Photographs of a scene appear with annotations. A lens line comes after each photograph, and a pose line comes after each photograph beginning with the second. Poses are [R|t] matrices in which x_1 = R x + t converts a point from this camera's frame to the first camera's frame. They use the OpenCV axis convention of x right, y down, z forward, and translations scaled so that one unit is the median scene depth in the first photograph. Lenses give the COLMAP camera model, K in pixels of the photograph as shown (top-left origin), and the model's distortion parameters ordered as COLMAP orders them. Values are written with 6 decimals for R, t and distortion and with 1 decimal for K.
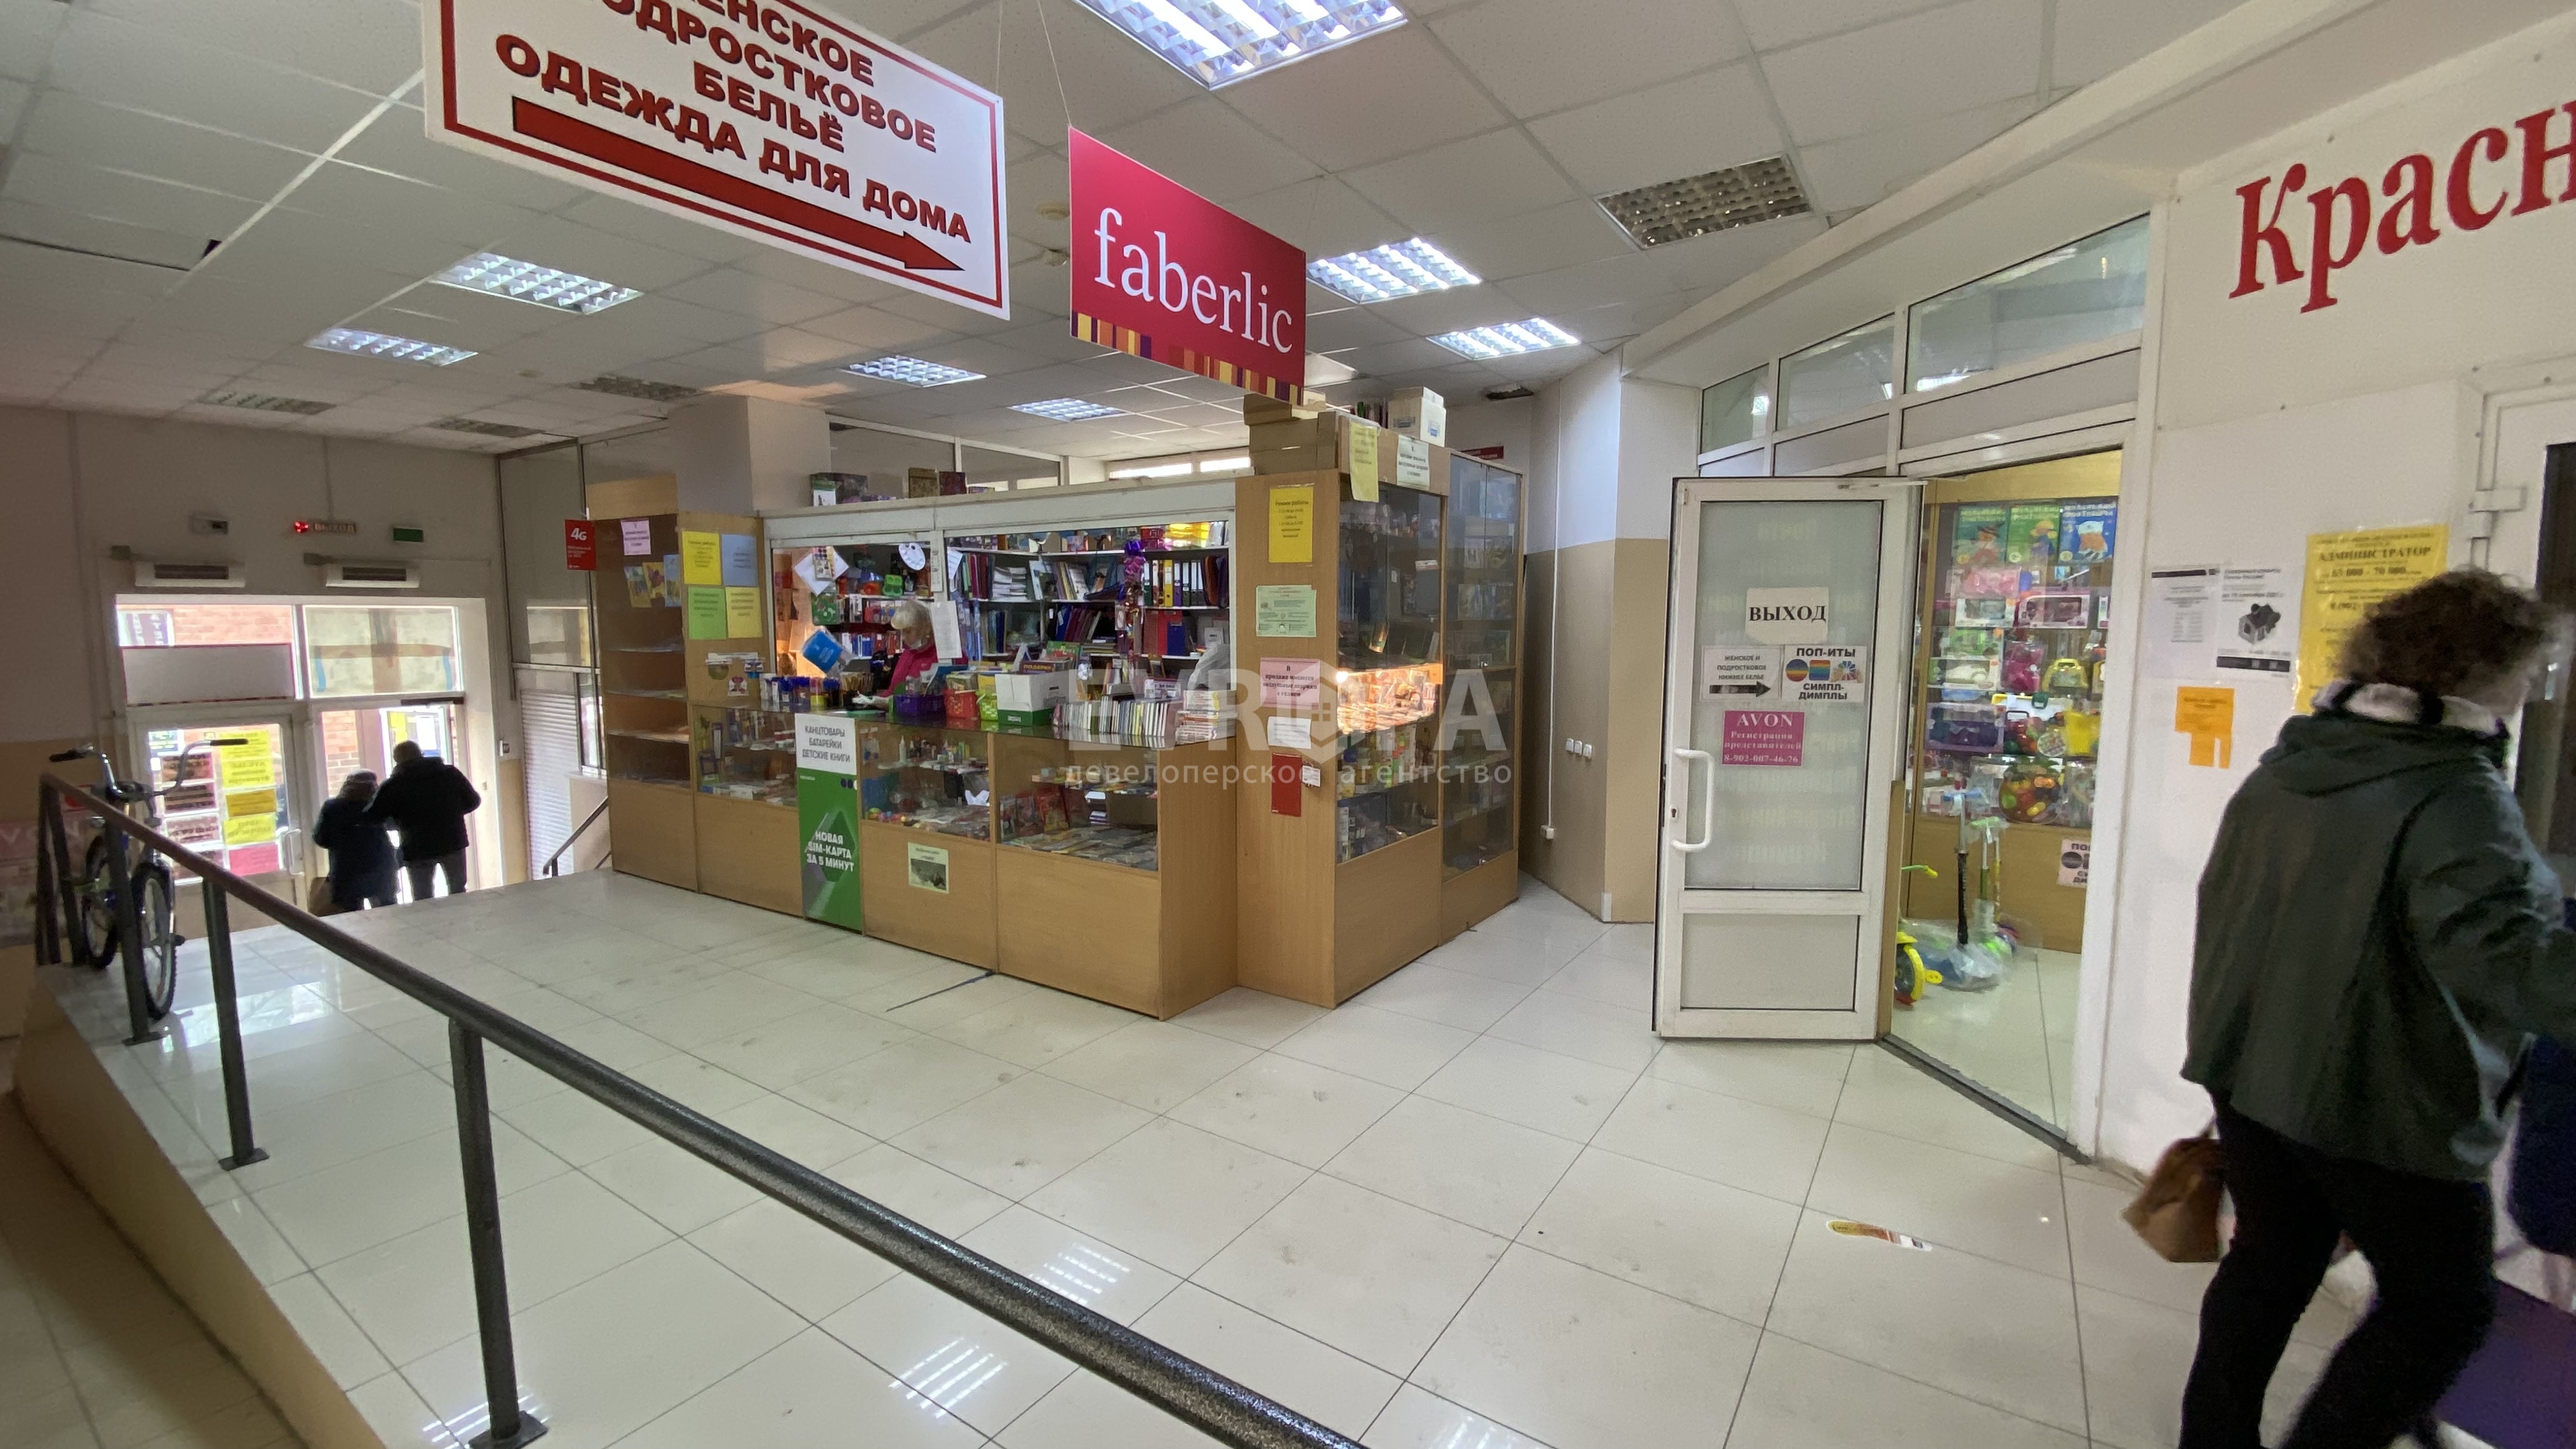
lens RADIAL K [[1037.4, 0, 1288.0], [0, 1037.4, 724.5], [0, 0, 1]] dist [0.039086, -0.030575]
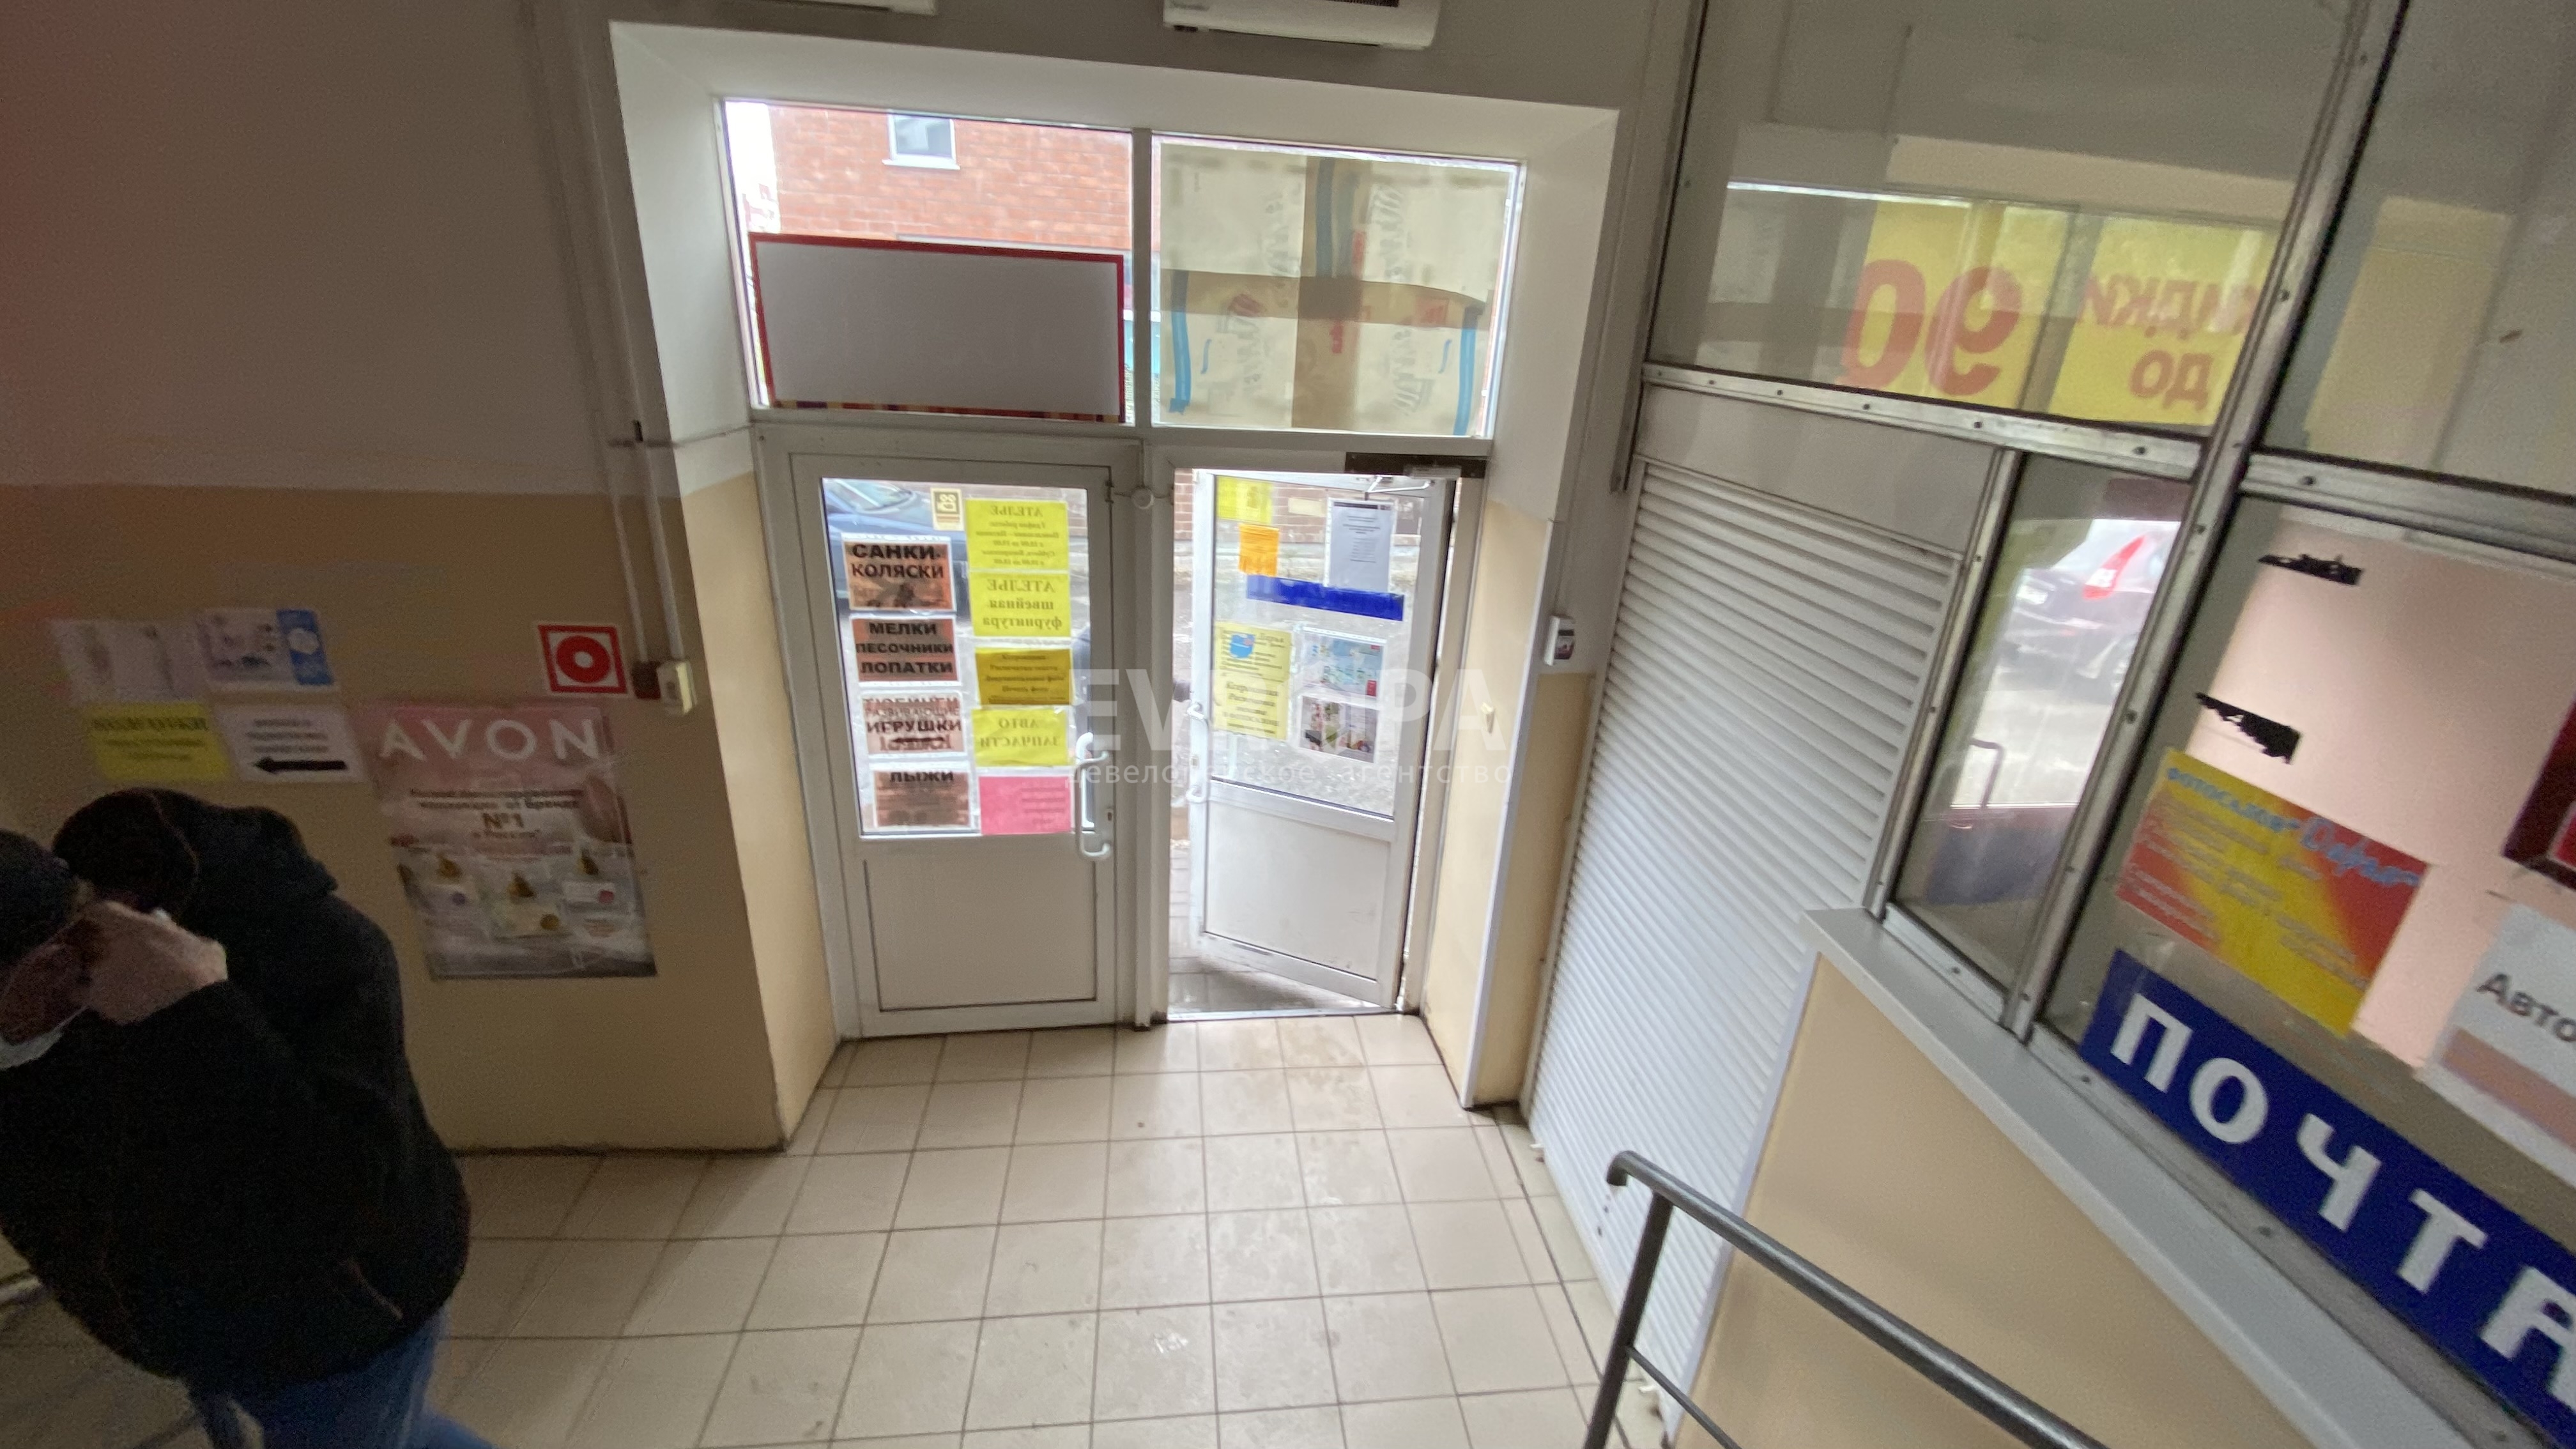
lens RADIAL K [[1037.4, 0, 1288.0], [0, 1037.4, 724.5], [0, 0, 1]] dist [0.039086, -0.030575]
pose [[0.653800, 0.315352, -0.687822, -1.458484], [-0.122641, 0.941159, 0.314927, -0.110505], [0.746663, -0.121544, 0.654004, 1.848353]]
